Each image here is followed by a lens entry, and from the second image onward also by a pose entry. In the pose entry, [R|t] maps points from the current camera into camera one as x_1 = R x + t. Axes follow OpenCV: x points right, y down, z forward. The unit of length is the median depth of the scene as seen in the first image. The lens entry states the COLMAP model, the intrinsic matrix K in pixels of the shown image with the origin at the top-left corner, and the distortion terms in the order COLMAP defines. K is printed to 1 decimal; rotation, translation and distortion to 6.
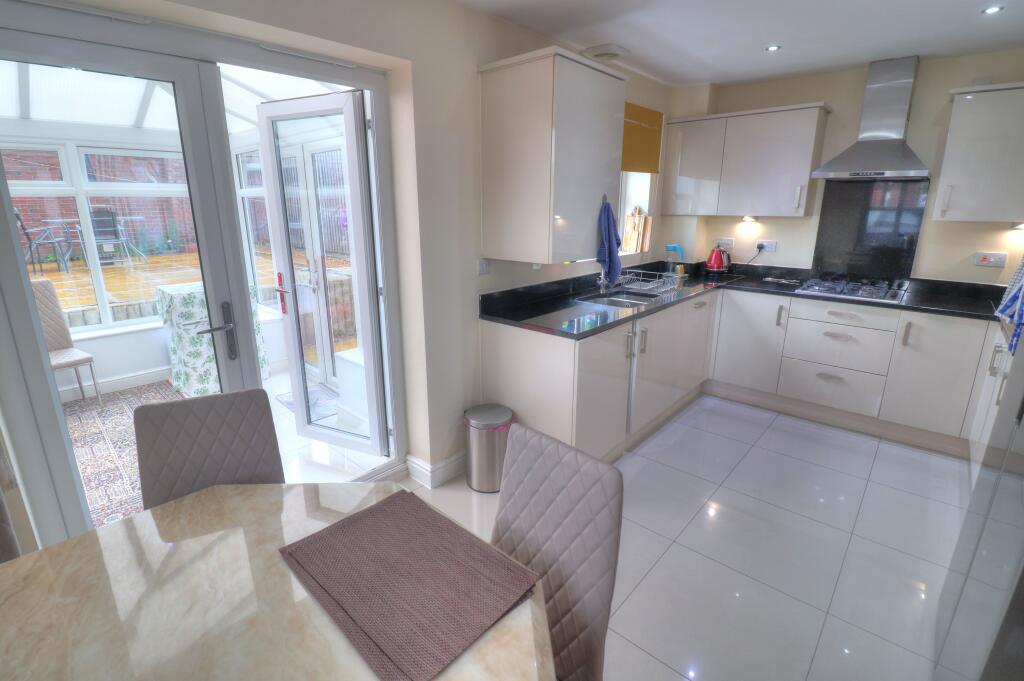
lens RADIAL K [[478.5, 0, 508.8], [0, 478.5, 330.0], [0, 0, 1]] dist [0.000997, -0.014010]
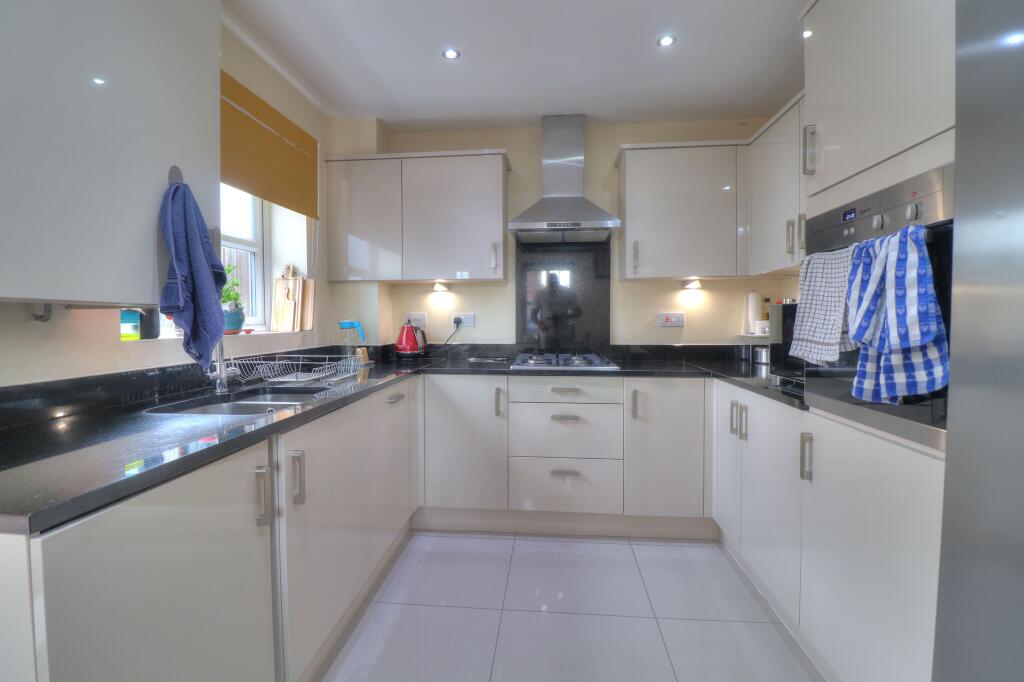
lens RADIAL K [[478.5, 0, 508.8], [0, 478.5, 330.5], [0, 0, 1]] dist [0.000997, -0.014010]
pose [[0.805546, -0.019763, 0.592204, 0.127578], [0.153146, 0.972429, -0.175866, -0.003468], [-0.572400, 0.232362, 0.786362, 0.347394]]
